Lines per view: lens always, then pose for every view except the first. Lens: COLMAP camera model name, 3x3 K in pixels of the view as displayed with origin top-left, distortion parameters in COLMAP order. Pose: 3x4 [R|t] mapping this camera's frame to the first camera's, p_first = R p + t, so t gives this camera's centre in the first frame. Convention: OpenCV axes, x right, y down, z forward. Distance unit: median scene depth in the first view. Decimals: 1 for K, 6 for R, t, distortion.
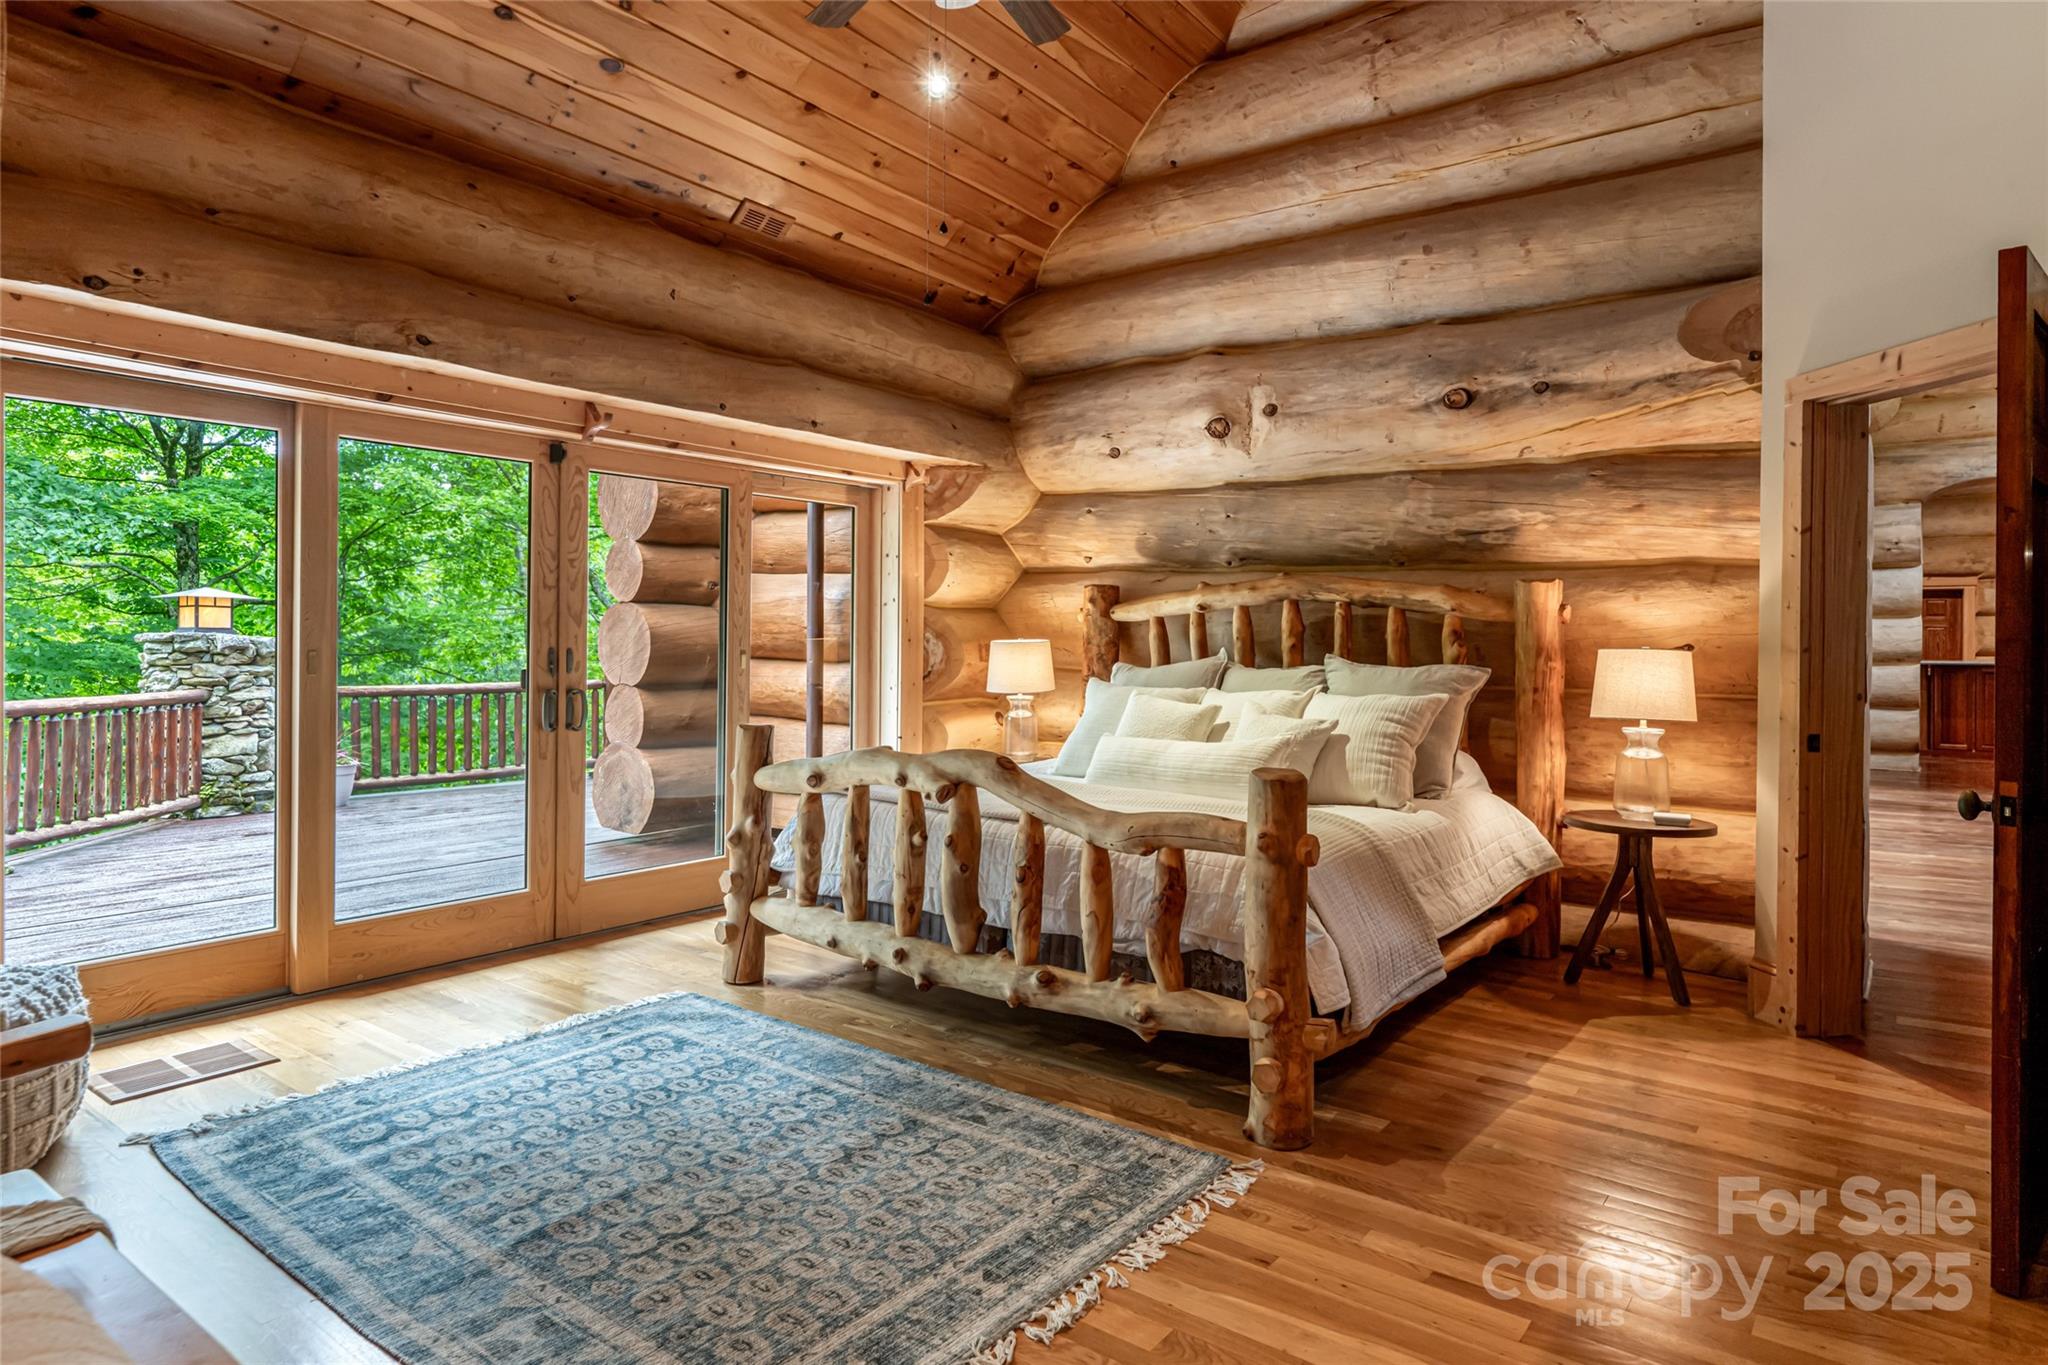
lens RADIAL K [[1163.7, 0, 1028.4], [0, 1163.7, 663.2], [0, 0, 1]] dist [-0.003718, -0.000530]
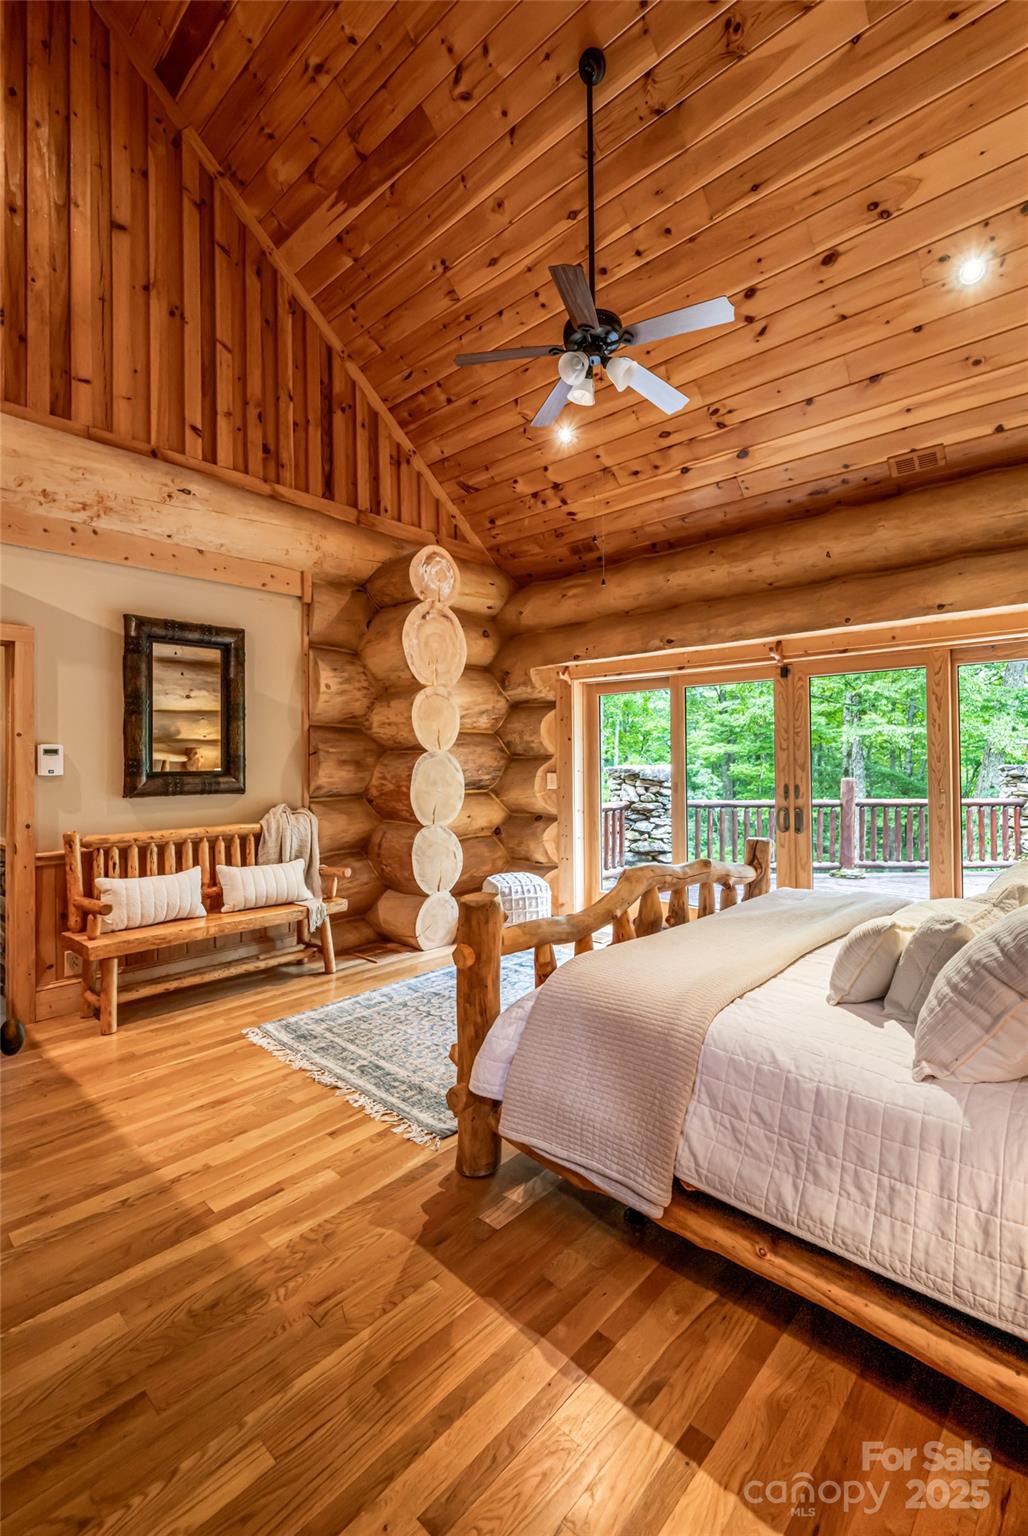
lens RADIAL K [[671.2, 0, 520.3], [0, 671.2, 764.1], [0, 0, 1]] dist [-0.001916, -0.000072]
pose [[-0.089005, 0.001256, -0.996030, 1.076310], [-0.011671, 0.999929, 0.002304, -0.070487], [0.995963, 0.011829, -0.088984, 1.203288]]
